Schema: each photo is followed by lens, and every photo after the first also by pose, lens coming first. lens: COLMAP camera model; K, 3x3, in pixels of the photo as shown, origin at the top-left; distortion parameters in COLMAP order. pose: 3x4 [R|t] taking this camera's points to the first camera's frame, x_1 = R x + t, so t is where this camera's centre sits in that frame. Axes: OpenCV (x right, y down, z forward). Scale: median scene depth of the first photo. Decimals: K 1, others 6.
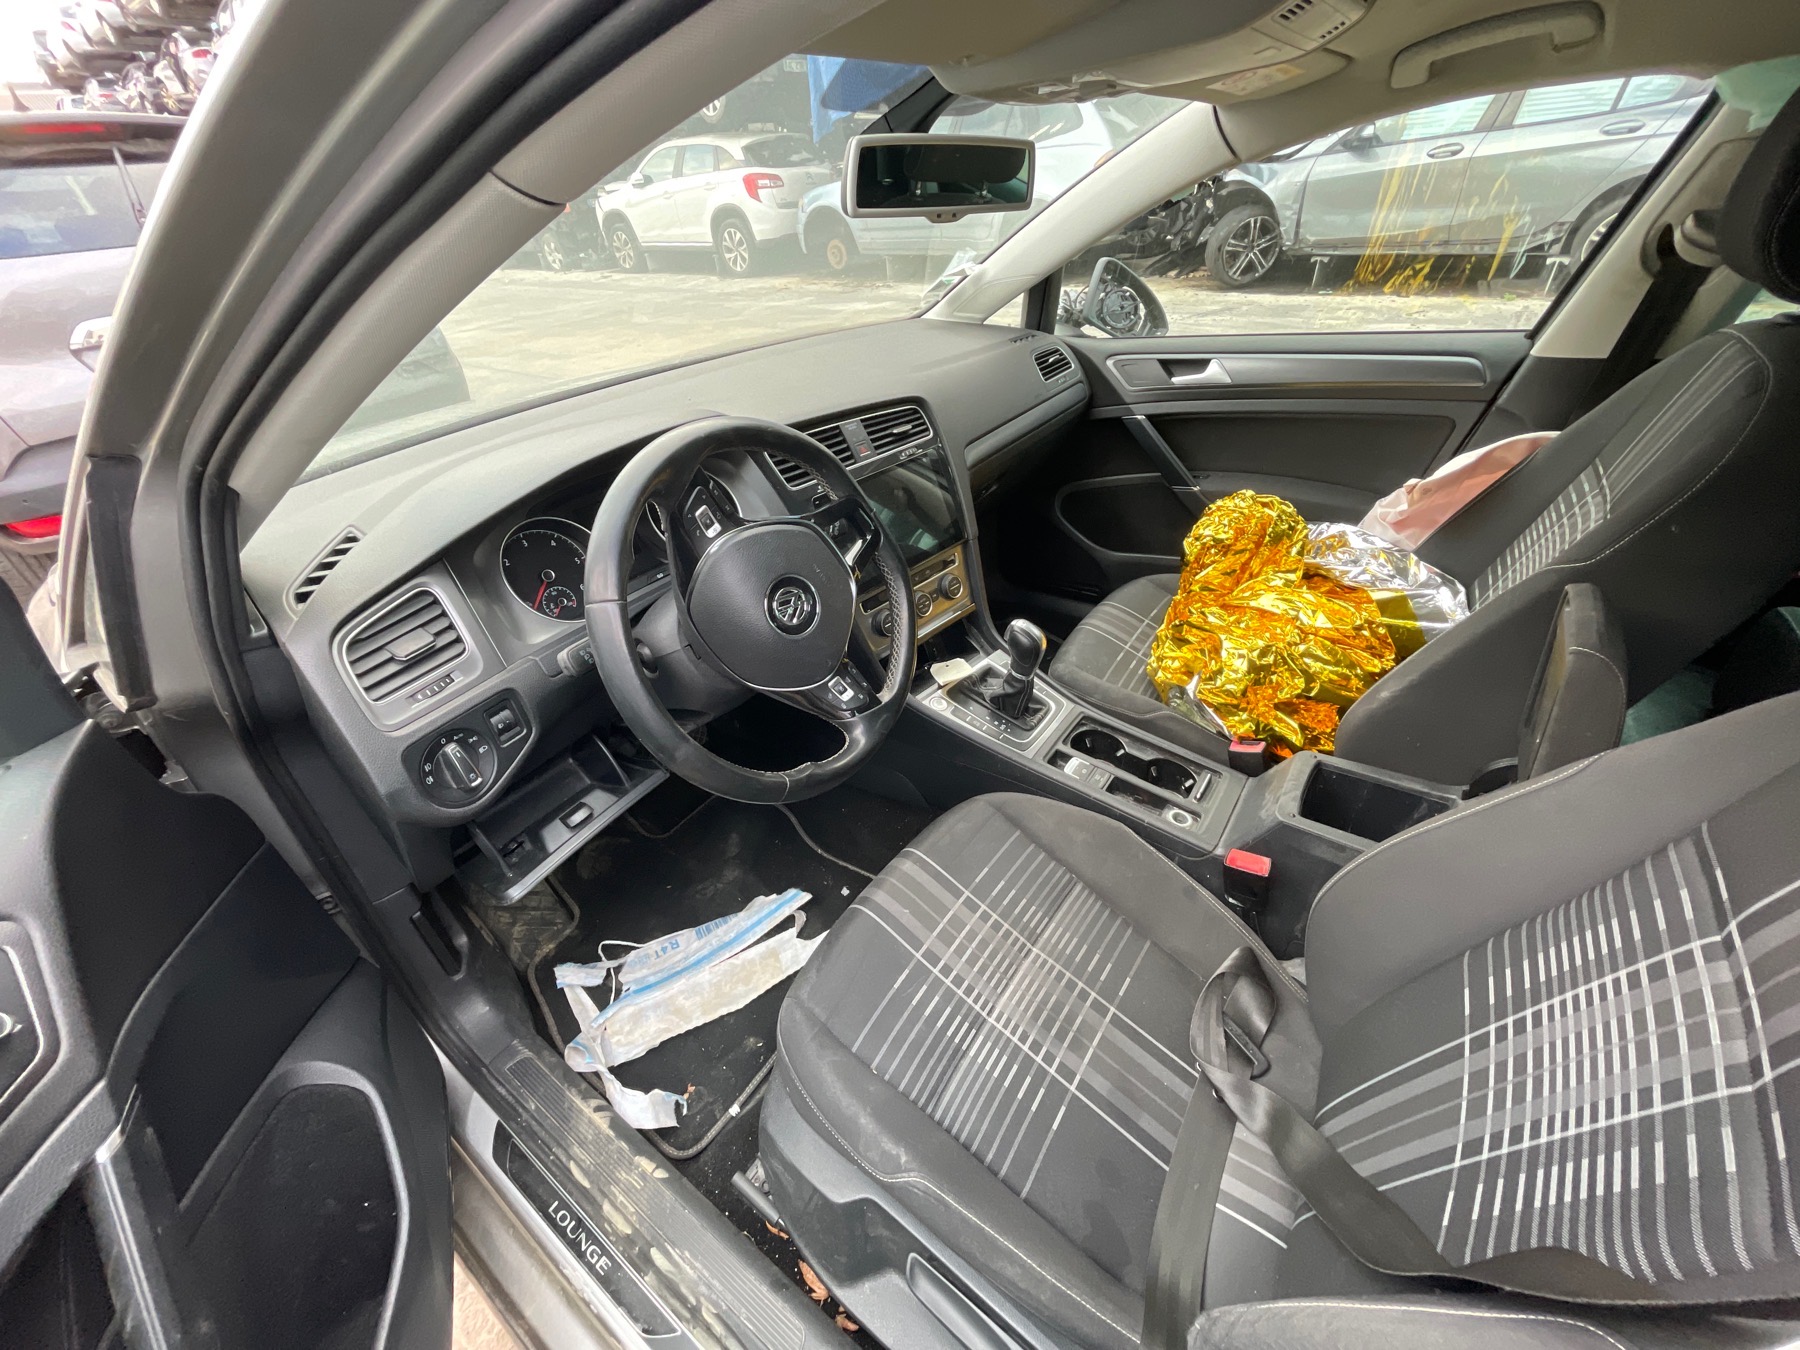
lens RADIAL K [[722.7, 0, 902.1], [0, 722.7, 676.7], [0, 0, 1]] dist [-0.003371, 0.000340]
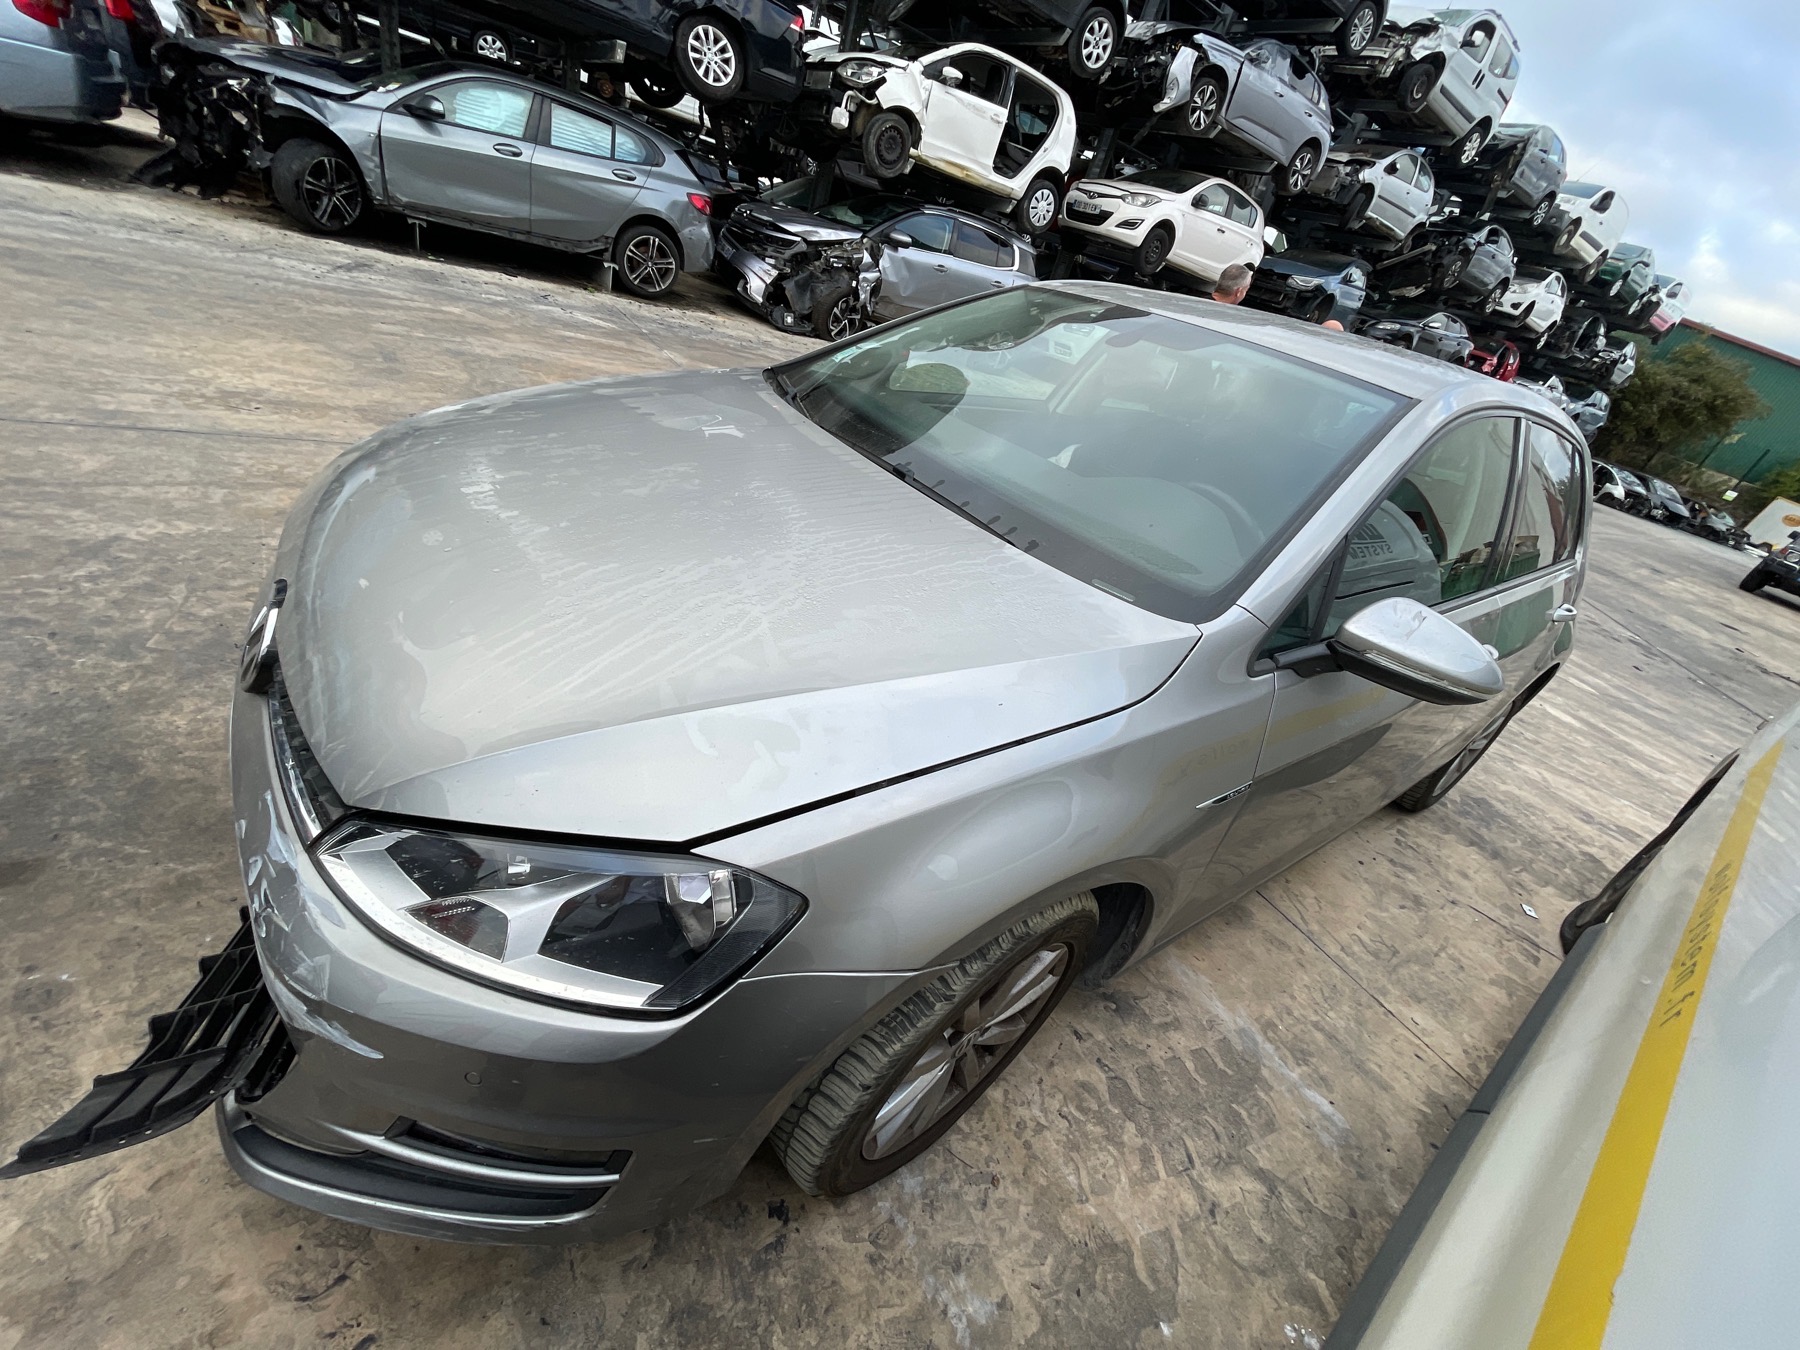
lens RADIAL K [[722.7, 0, 896.0], [0, 722.7, 668.6], [0, 0, 1]] dist [-0.003371, 0.000340]
pose [[0.304506, -0.354178, 0.884214, -0.364838], [0.292201, 0.918274, 0.267193, -0.096034], [-0.906584, 0.177006, 0.383111, 0.144700]]
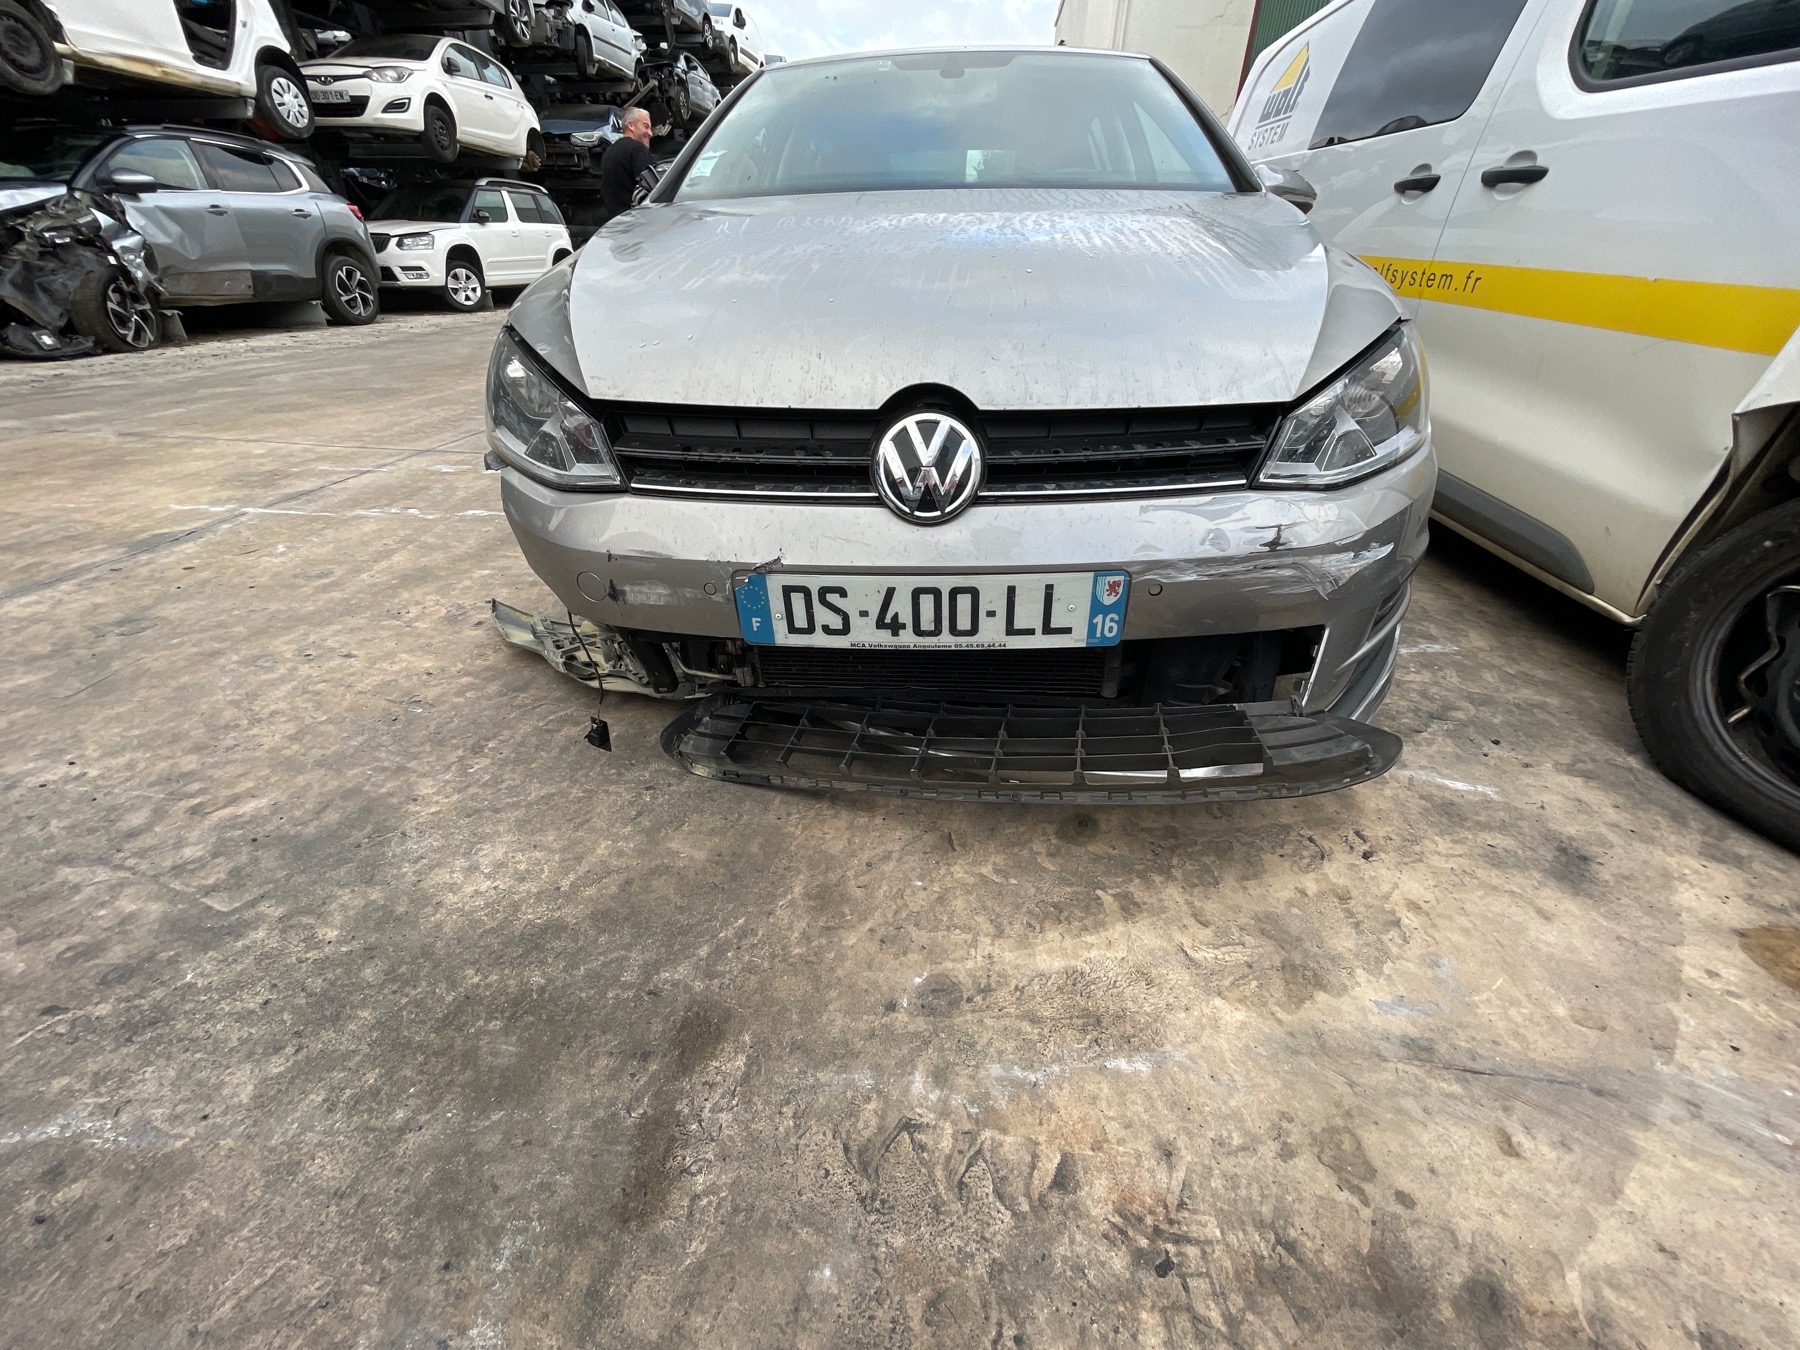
lens RADIAL K [[722.7, 0, 895.2], [0, 722.7, 668.5], [0, 0, 1]] dist [-0.003371, 0.000340]
pose [[-0.516711, -0.372269, 0.770990, -0.386684], [0.513808, 0.585495, 0.627054, -0.180697], [-0.684844, 0.720146, -0.111258, 0.425033]]
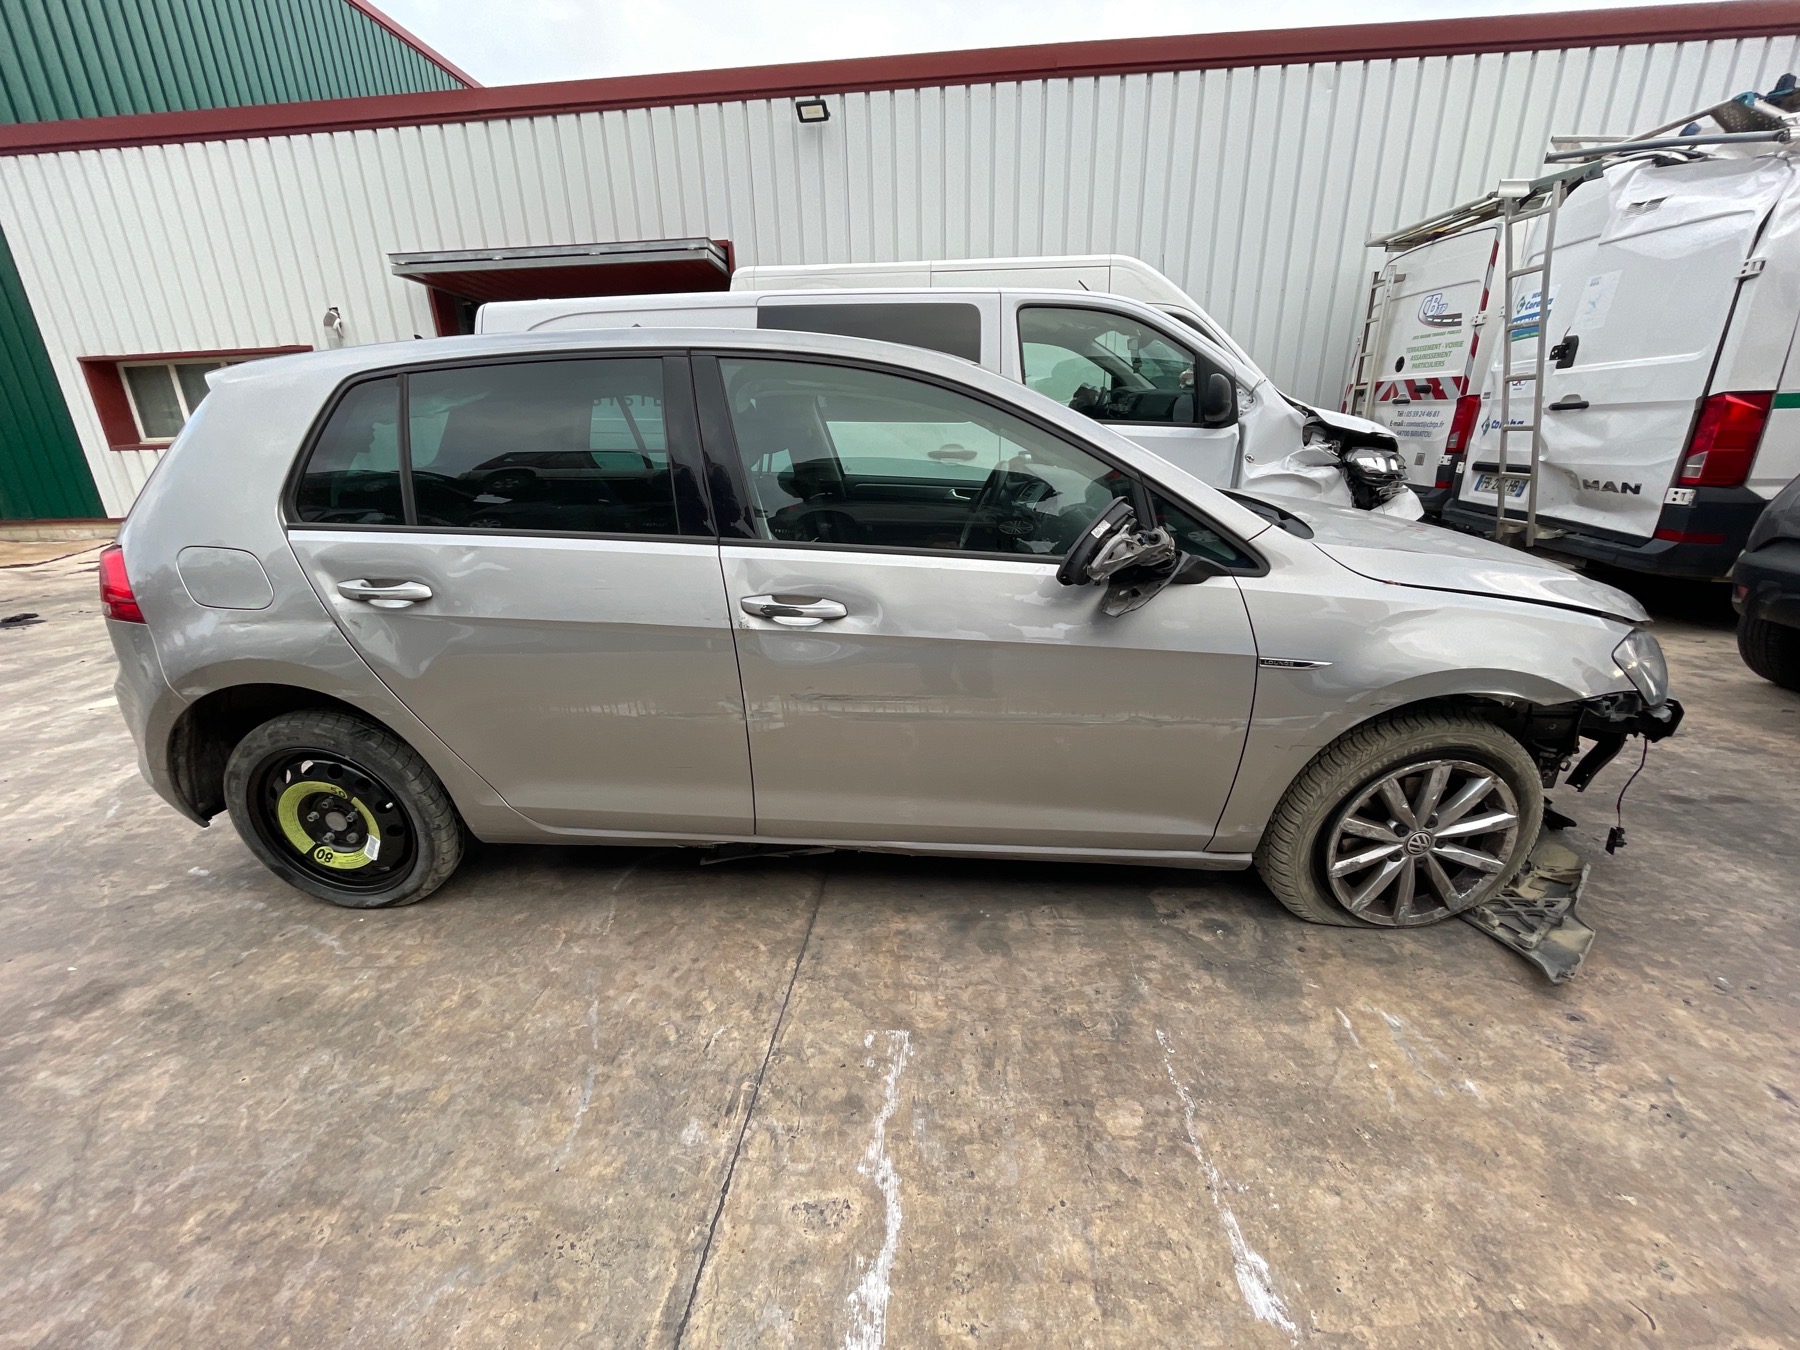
lens RADIAL K [[722.7, 0, 898.4], [0, 722.7, 673.3], [0, 0, 1]] dist [-0.003371, 0.000340]
pose [[-0.835331, 0.257827, -0.485539, 0.277891], [-0.250417, 0.607800, 0.753572, -0.299340], [0.489401, 0.751069, -0.443150, 0.403670]]
